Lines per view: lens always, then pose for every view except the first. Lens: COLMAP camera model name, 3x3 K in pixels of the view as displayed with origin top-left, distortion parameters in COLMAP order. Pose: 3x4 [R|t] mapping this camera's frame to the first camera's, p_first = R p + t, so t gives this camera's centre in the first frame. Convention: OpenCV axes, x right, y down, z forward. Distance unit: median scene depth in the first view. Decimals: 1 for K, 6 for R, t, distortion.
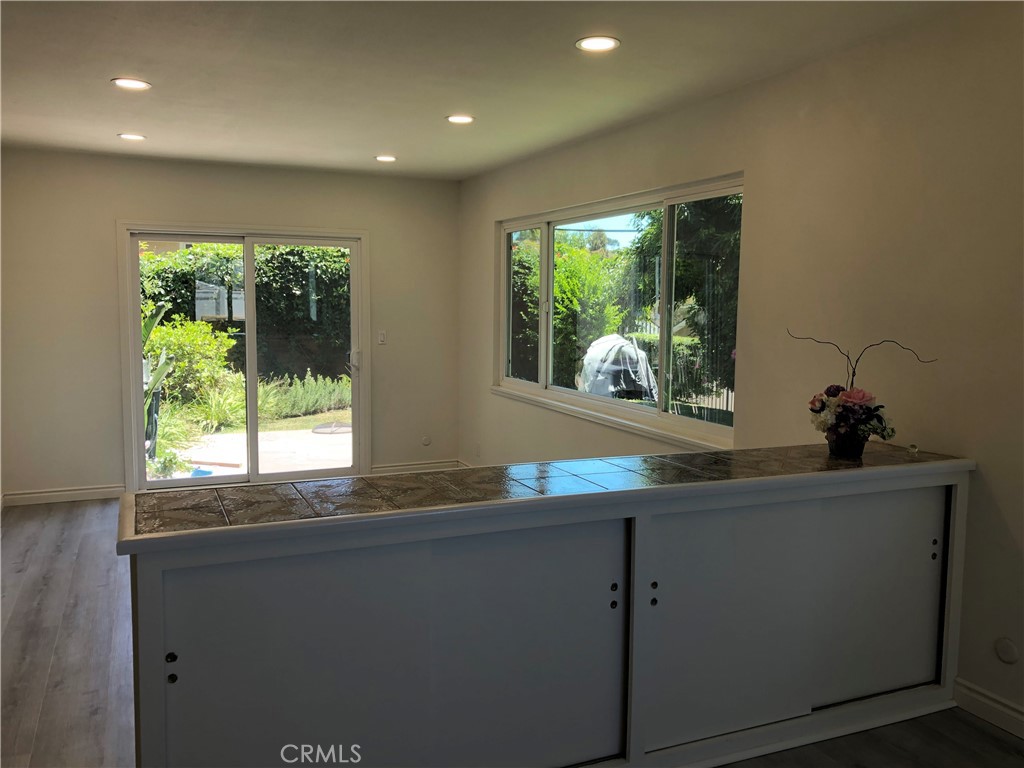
lens RADIAL K [[844.8, 0, 503.6], [0, 844.8, 383.7], [0, 0, 1]] dist [0.057545, -0.058677]
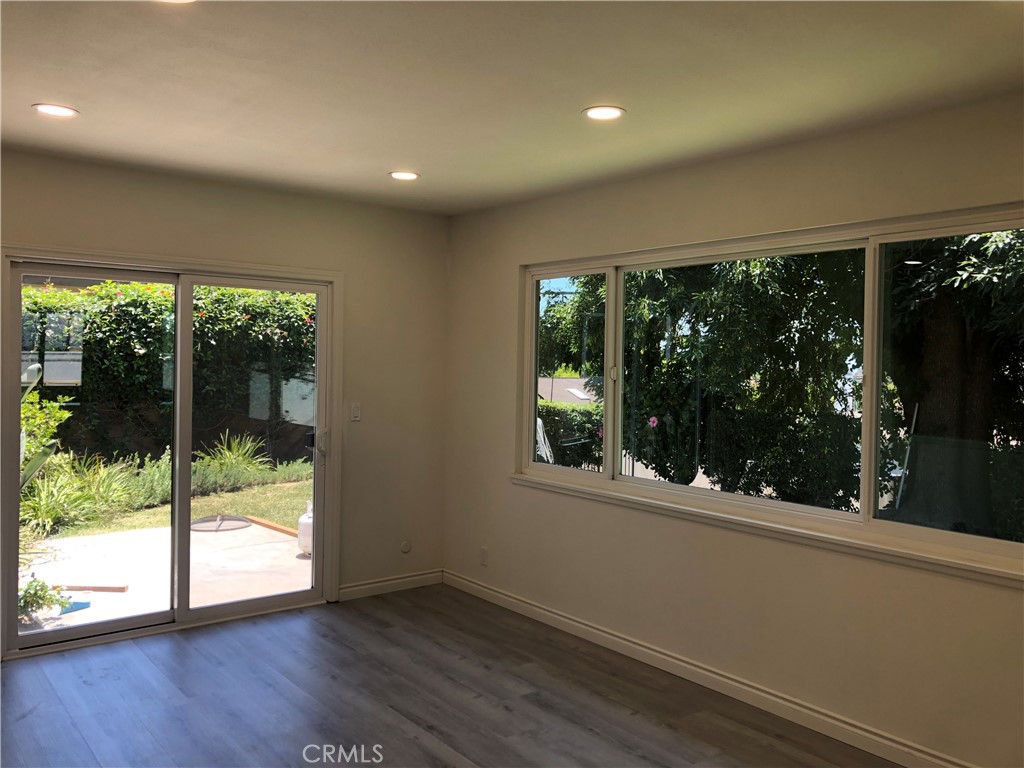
lens RADIAL K [[844.8, 0, 520.2], [0, 844.8, 382.6], [0, 0, 1]] dist [0.057545, -0.058677]
pose [[0.966883, 0.001692, 0.255214, -0.112556], [0.017399, 0.997215, -0.072527, -0.013253], [-0.254626, 0.074565, 0.964161, 0.130110]]
